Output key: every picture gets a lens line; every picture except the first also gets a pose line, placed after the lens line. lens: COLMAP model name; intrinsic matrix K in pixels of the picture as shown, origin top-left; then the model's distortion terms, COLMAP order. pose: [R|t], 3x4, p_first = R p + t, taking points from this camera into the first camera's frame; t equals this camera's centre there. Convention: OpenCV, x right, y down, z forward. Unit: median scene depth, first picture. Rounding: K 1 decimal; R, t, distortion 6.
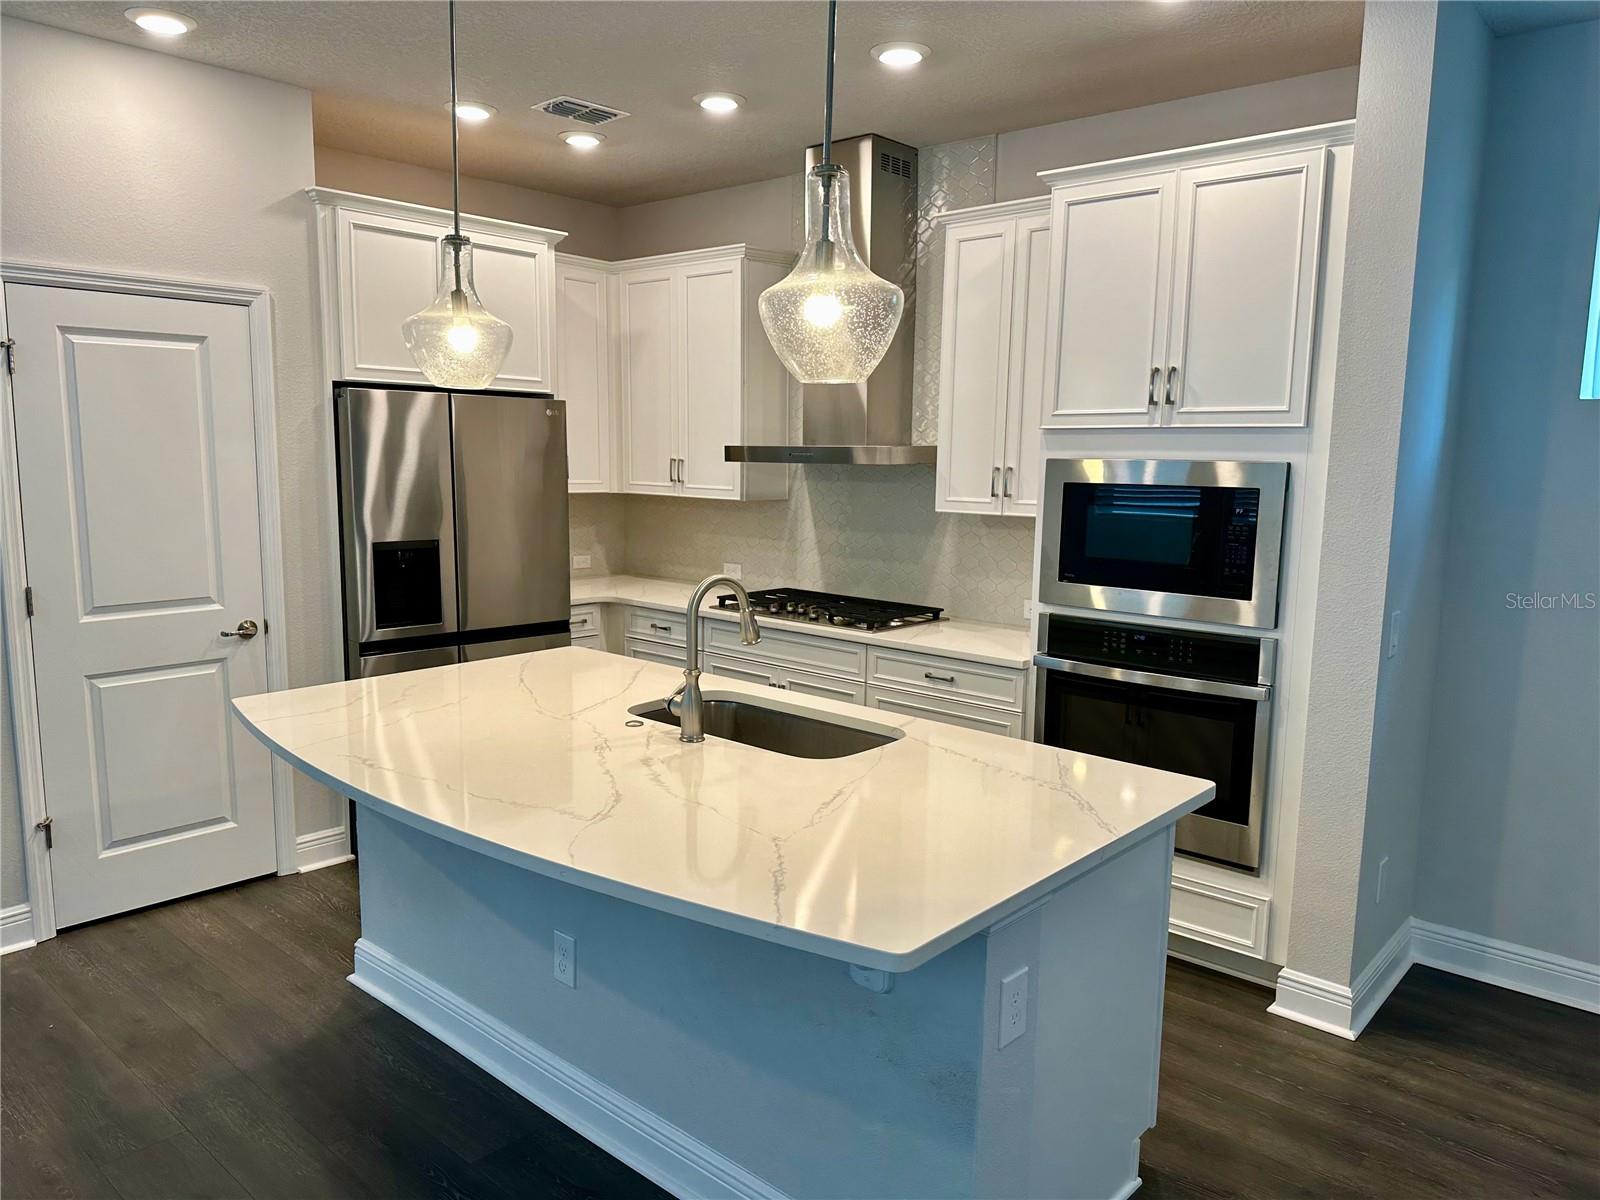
lens RADIAL K [[1121.9, 0, 793.1], [0, 1121.9, 605.4], [0, 0, 1]] dist [0.070707, -0.094025]
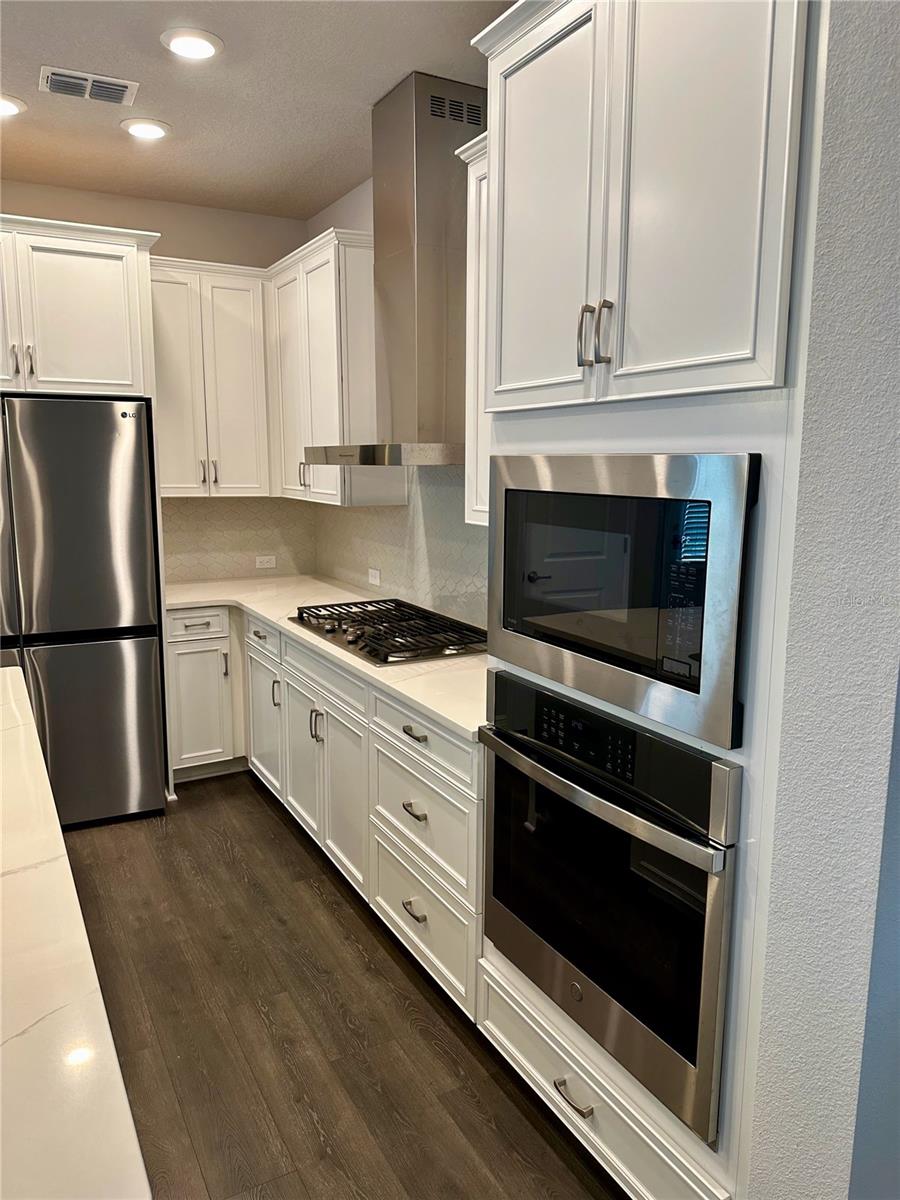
lens RADIAL K [[841.4, 0, 447.8], [0, 841.4, 593.0], [0, 0, 1]] dist [0.070707, -0.094025]
pose [[0.946524, 0.040857, -0.320037, 0.362607], [-0.035624, 0.999119, 0.022193, -0.052784], [0.320662, -0.009605, 0.947145, 0.473751]]
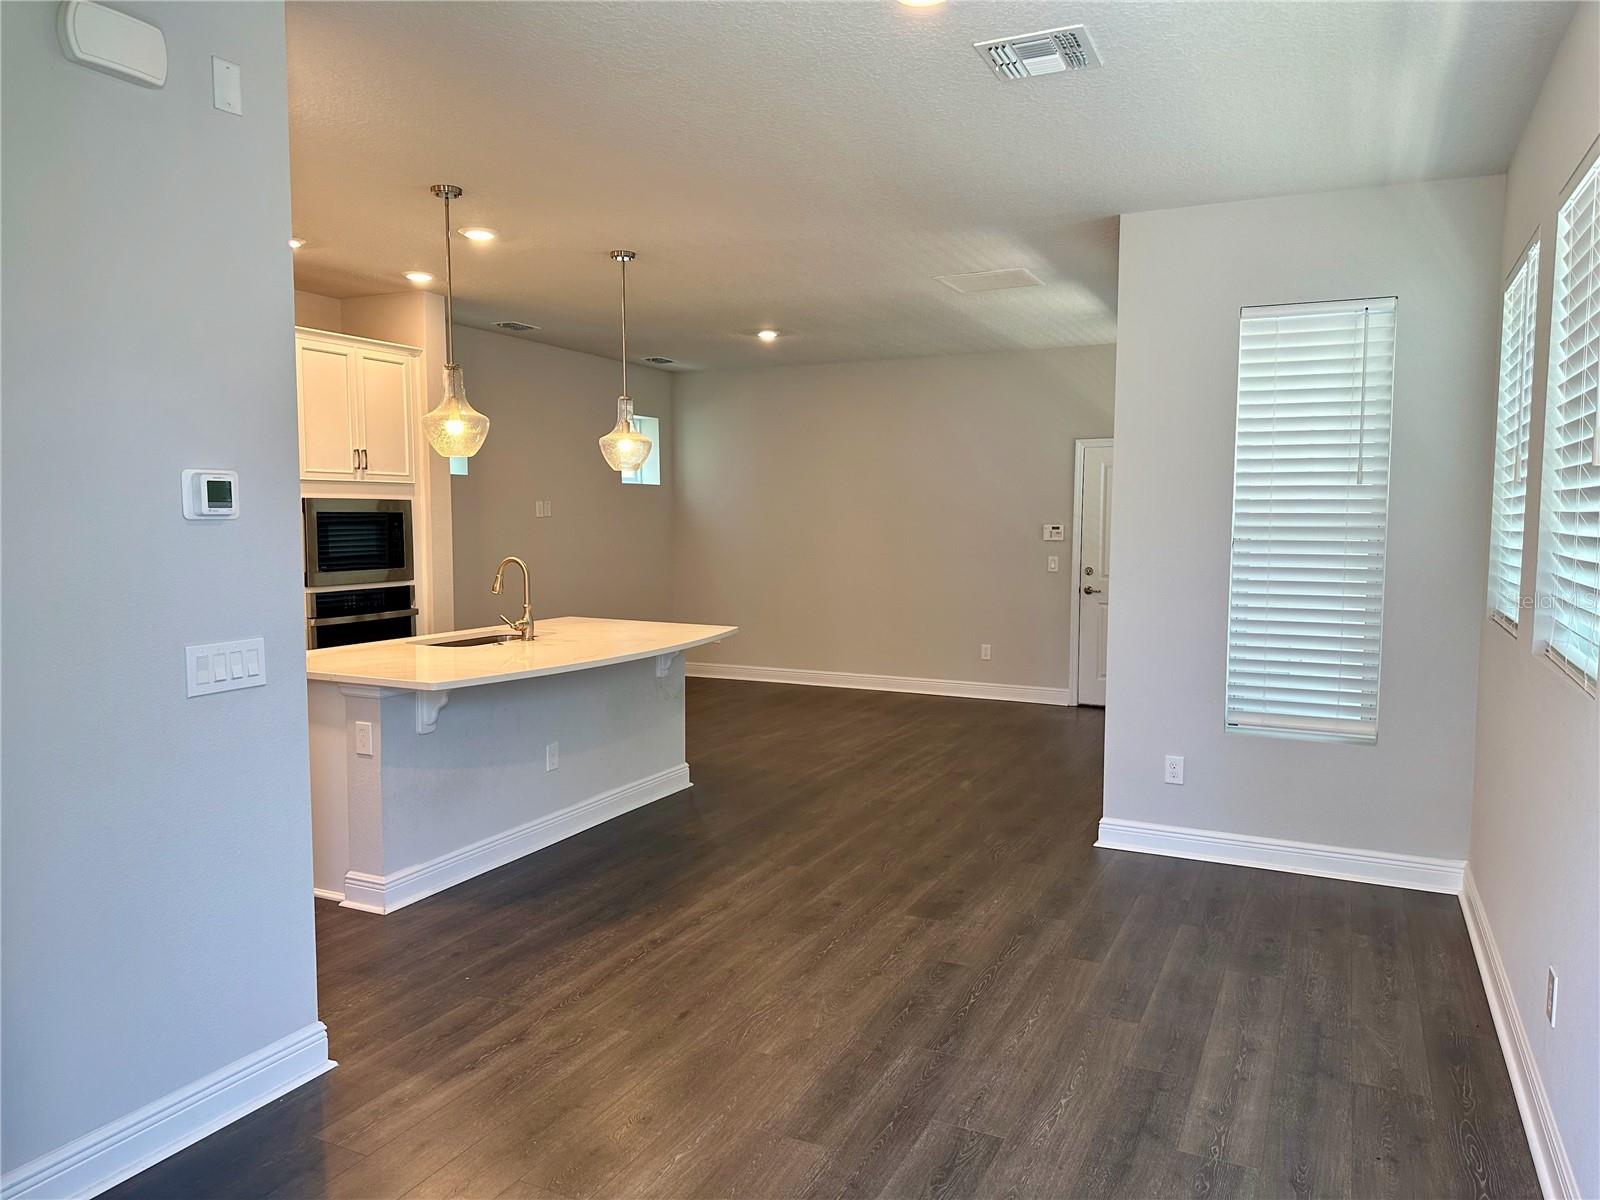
lens RADIAL K [[1121.9, 0, 814.7], [0, 1121.9, 598.6], [0, 0, 1]] dist [0.070707, -0.094025]
pose [[-0.295706, -0.087462, 0.951267, -1.520622], [0.123973, 0.983865, 0.128997, -0.103966], [-0.947200, 0.156077, -0.280092, 0.759806]]
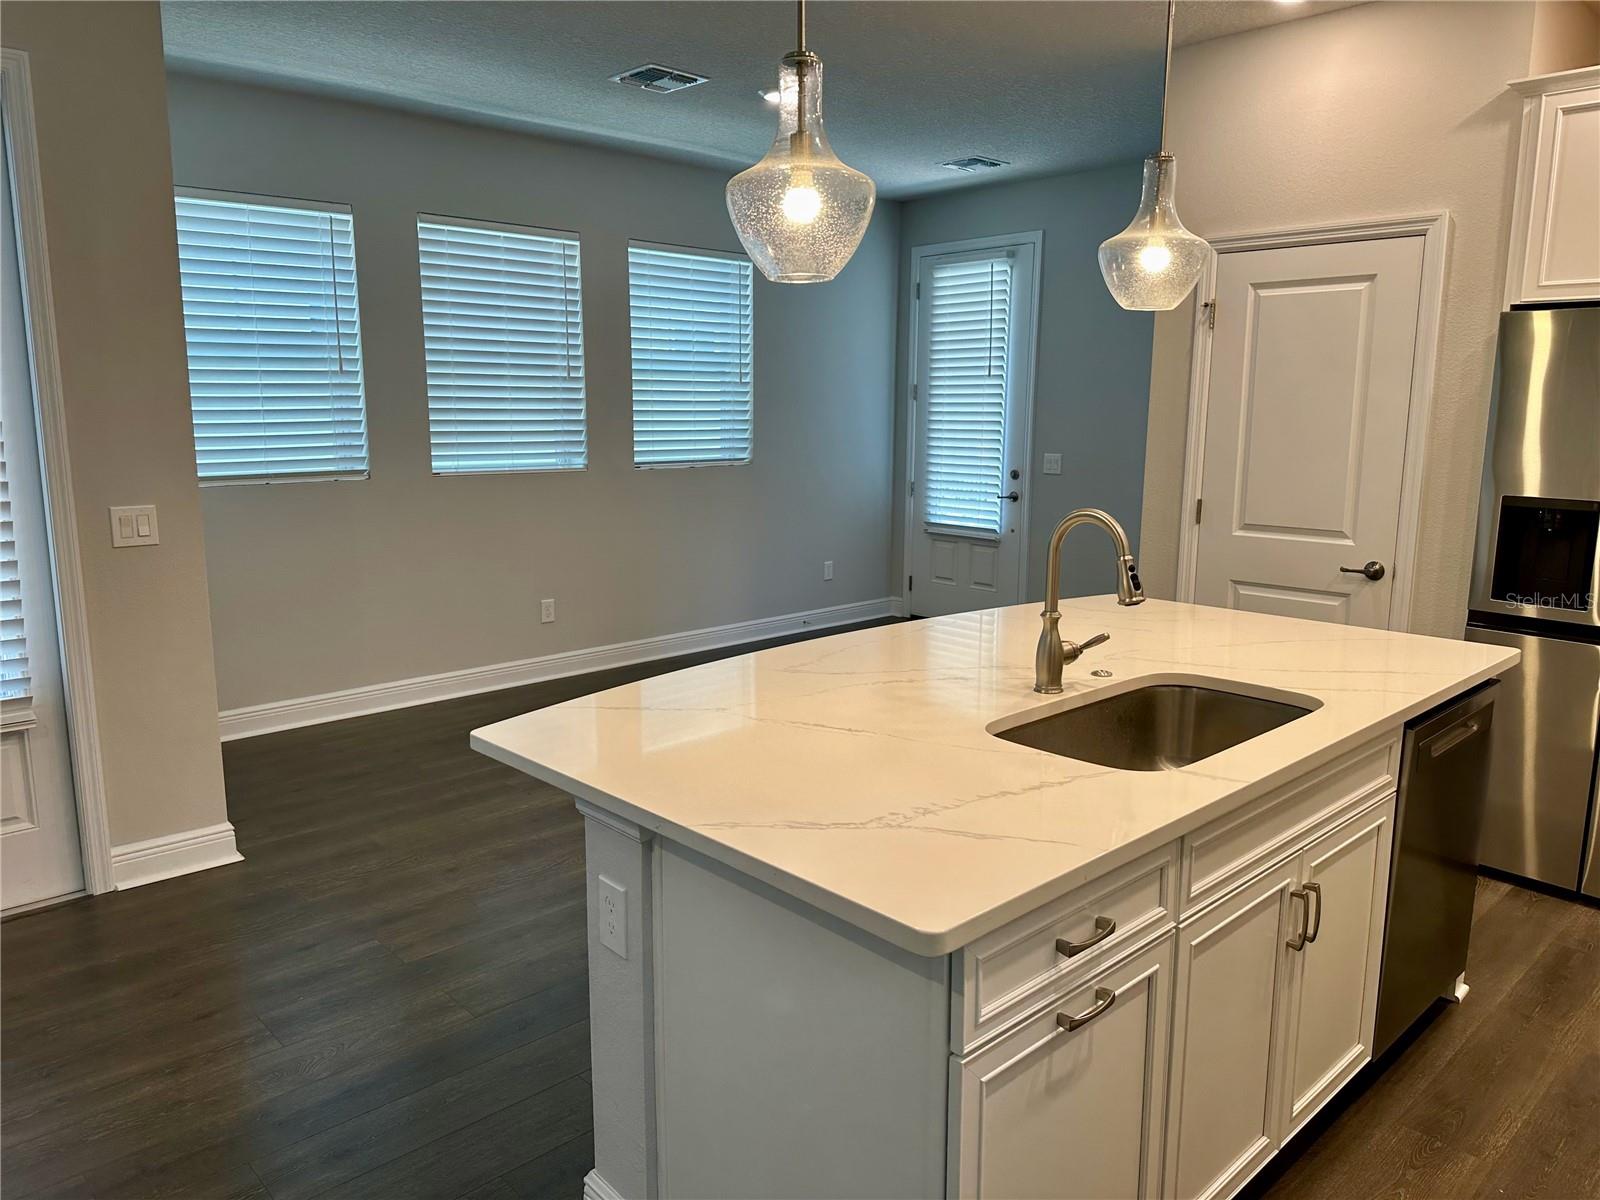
lens RADIAL K [[1121.9, 0, 795.4], [0, 1121.9, 584.7], [0, 0, 1]] dist [0.070707, -0.094025]
pose [[-0.080461, 0.146600, -0.985918, 0.564088], [-0.145657, 0.976778, 0.157128, -0.051385], [0.986058, 0.156249, -0.057239, 0.597902]]
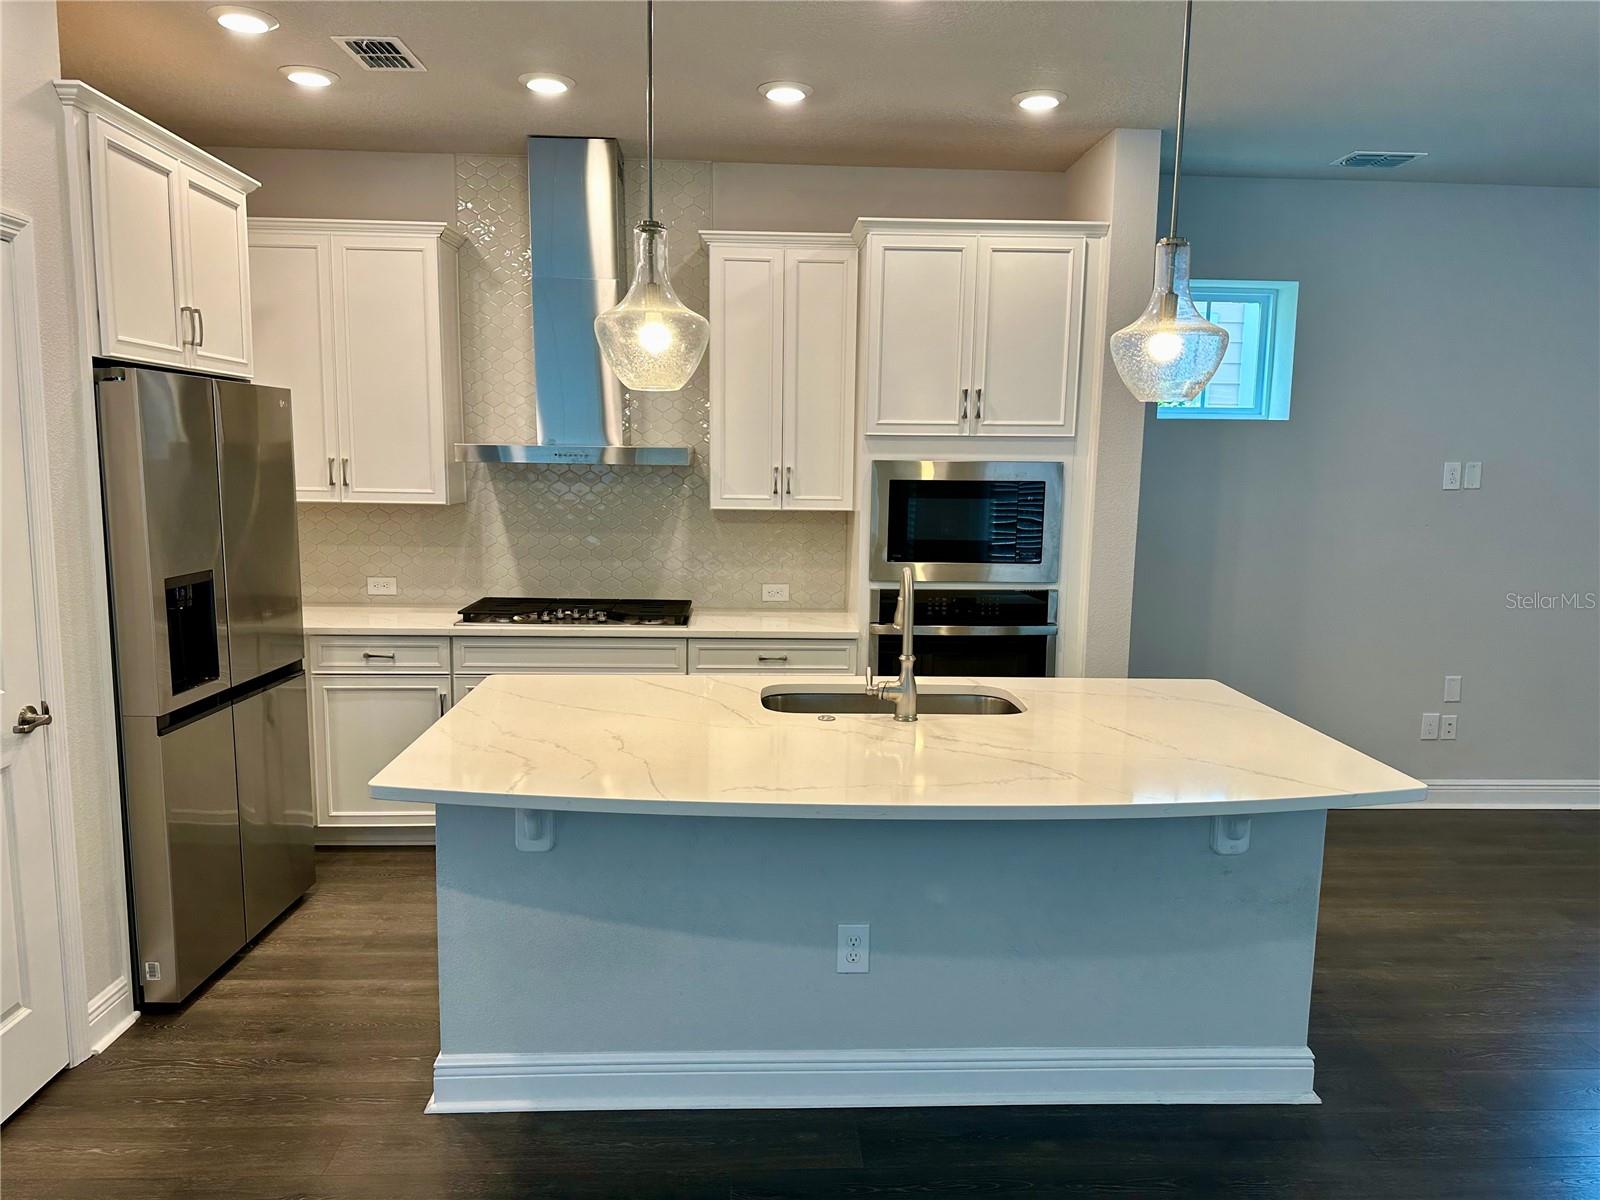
lens RADIAL K [[1121.9, 0, 793.5], [0, 1121.9, 607.3], [0, 0, 1]] dist [0.070707, -0.094025]
pose [[0.708920, -0.098233, 0.698414, -0.661512], [0.093133, 0.994620, 0.045362, -0.035665], [-0.699113, 0.032887, 0.714255, 0.206198]]
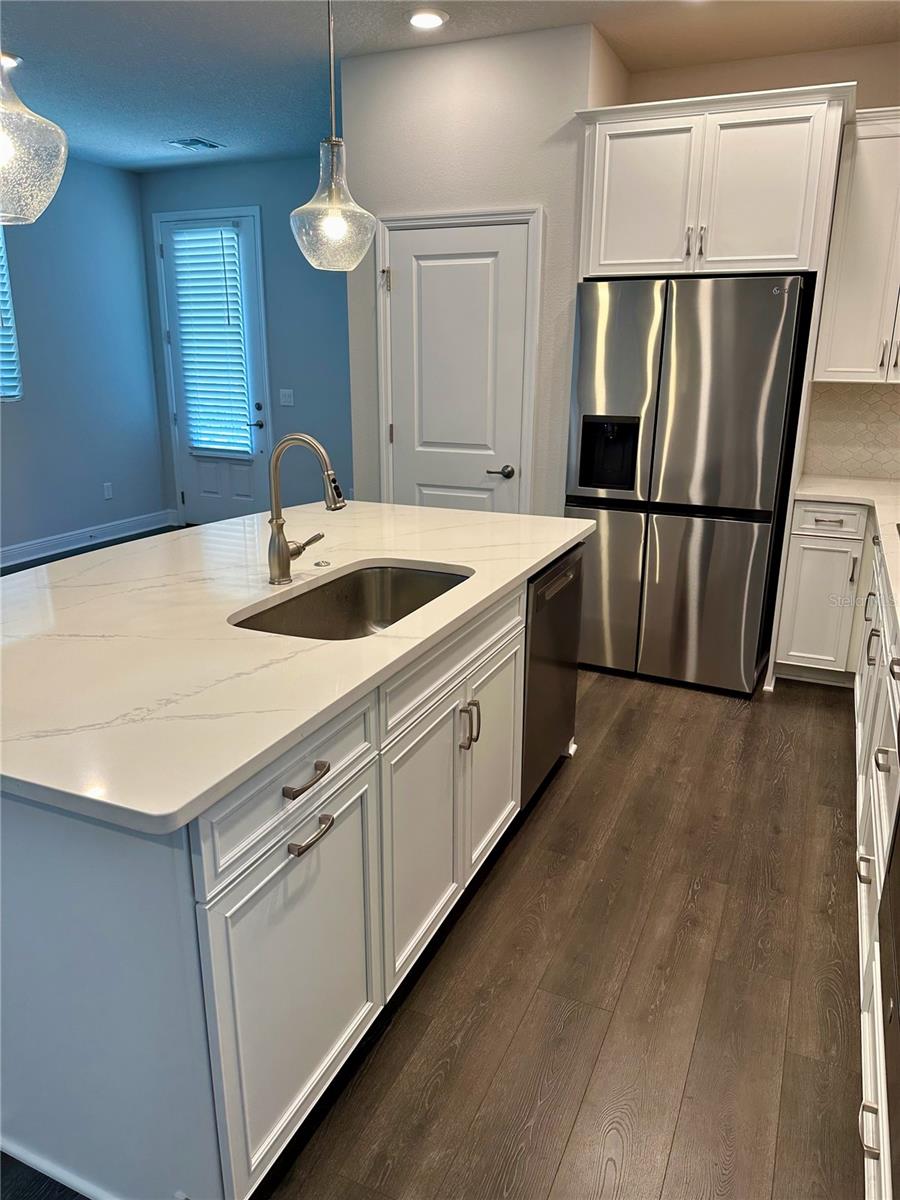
lens RADIAL K [[841.4, 0, 457.3], [0, 841.4, 593.0], [0, 0, 1]] dist [0.070707, -0.094025]
pose [[0.319973, 0.249312, -0.914035, 0.518778], [-0.136054, 0.966848, 0.216090, -0.052979], [0.937607, 0.055215, 0.343285, 0.628039]]
